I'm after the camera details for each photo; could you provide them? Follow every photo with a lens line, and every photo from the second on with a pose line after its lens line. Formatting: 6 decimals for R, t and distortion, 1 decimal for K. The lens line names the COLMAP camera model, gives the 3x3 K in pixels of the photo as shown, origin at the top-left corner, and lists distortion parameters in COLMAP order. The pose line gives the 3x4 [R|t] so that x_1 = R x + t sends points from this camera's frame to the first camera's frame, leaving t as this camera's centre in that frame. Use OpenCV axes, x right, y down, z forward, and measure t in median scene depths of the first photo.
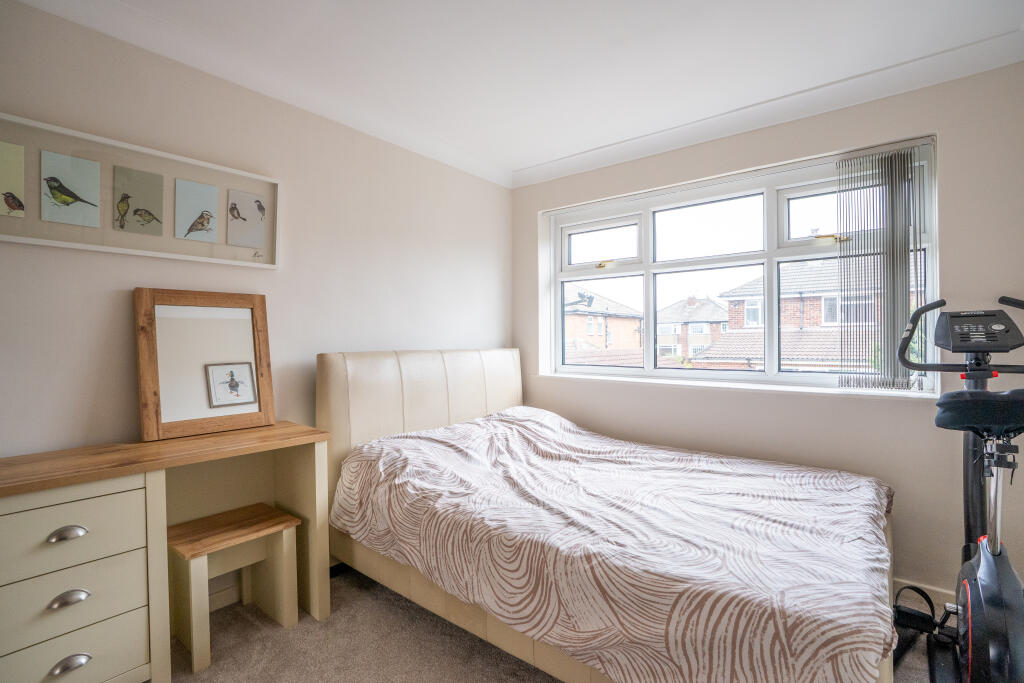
lens RADIAL K [[483.5, 0, 513.1], [0, 483.5, 342.3], [0, 0, 1]] dist [-0.073380, 0.030111]
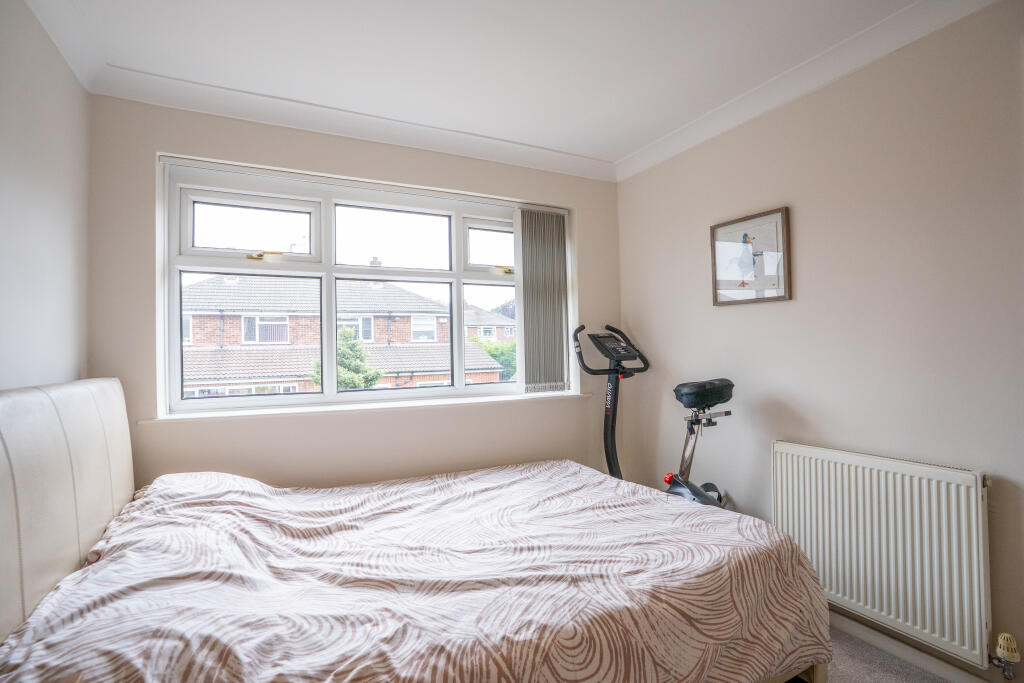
lens RADIAL K [[483.5, 0, 513.1], [0, 483.5, 342.3], [0, 0, 1]] dist [-0.073380, 0.030111]
pose [[0.393191, 0.013084, 0.919364, -0.589883], [0.023685, 0.999423, -0.024352, -0.008069], [-0.919152, 0.031350, 0.392654, 0.675655]]
